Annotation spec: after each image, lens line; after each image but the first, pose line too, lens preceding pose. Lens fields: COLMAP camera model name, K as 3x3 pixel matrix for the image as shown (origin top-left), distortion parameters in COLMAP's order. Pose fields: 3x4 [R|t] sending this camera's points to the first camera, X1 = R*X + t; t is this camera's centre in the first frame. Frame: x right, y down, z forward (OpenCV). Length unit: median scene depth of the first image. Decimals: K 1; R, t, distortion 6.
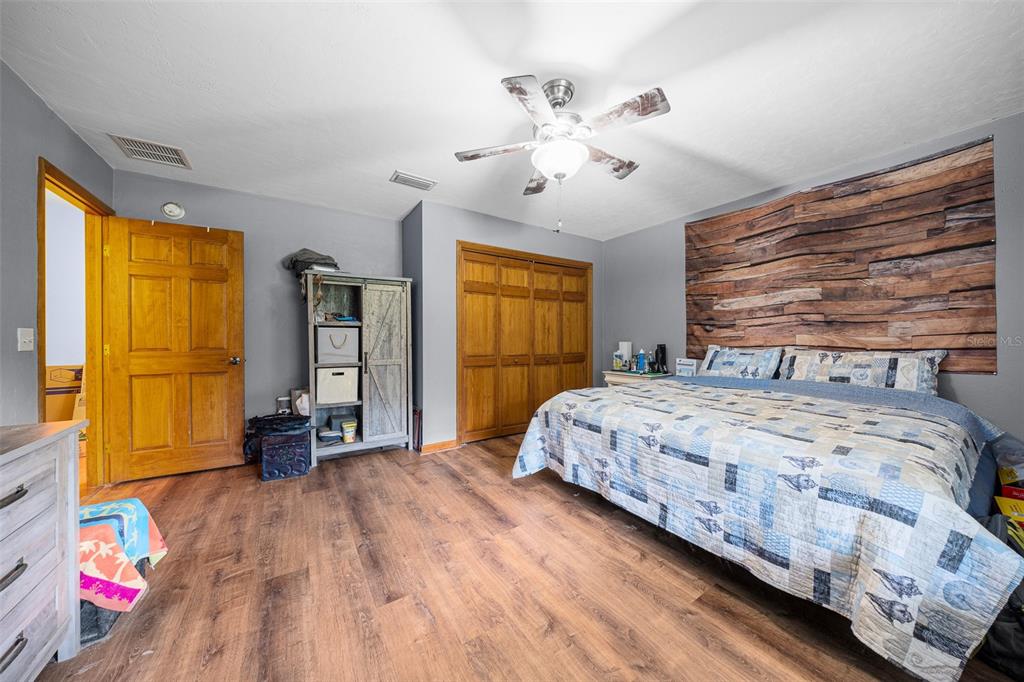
lens RADIAL K [[339.3, 0, 511.7], [0, 339.3, 339.2], [0, 0, 1]] dist [-0.000891, -0.000302]
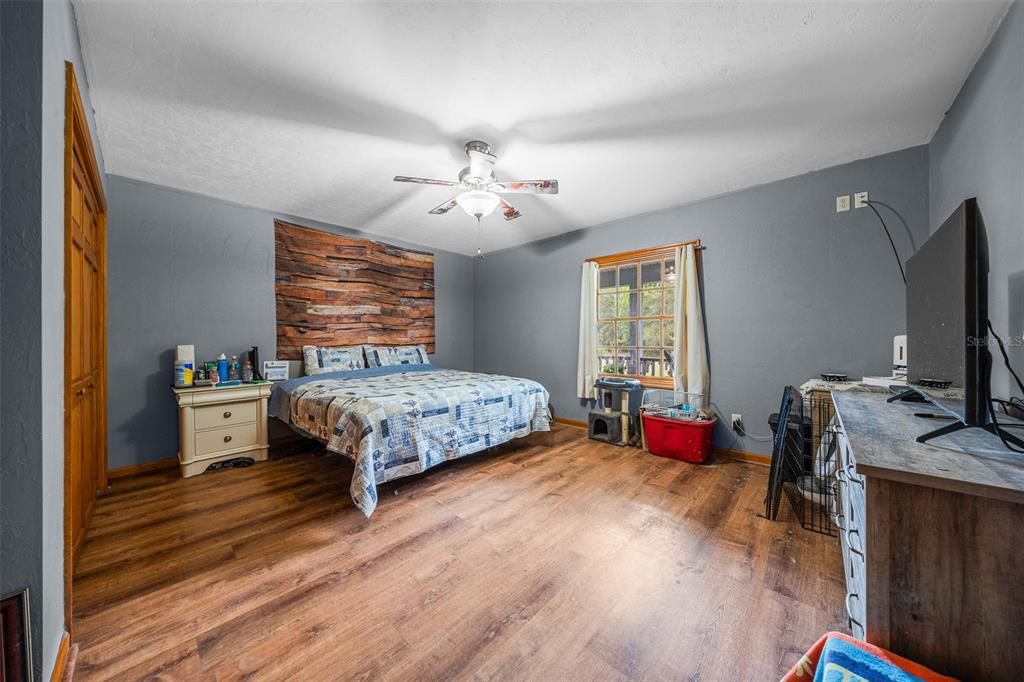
lens RADIAL K [[339.3, 0, 510.7], [0, 339.3, 337.7], [0, 0, 1]] dist [-0.000891, -0.000302]
pose [[-0.248835, 0.003818, 0.968538, -0.864817], [0.010354, 0.999946, -0.001281, 0.000187], [-0.968490, 0.009710, -0.248861, 0.903829]]
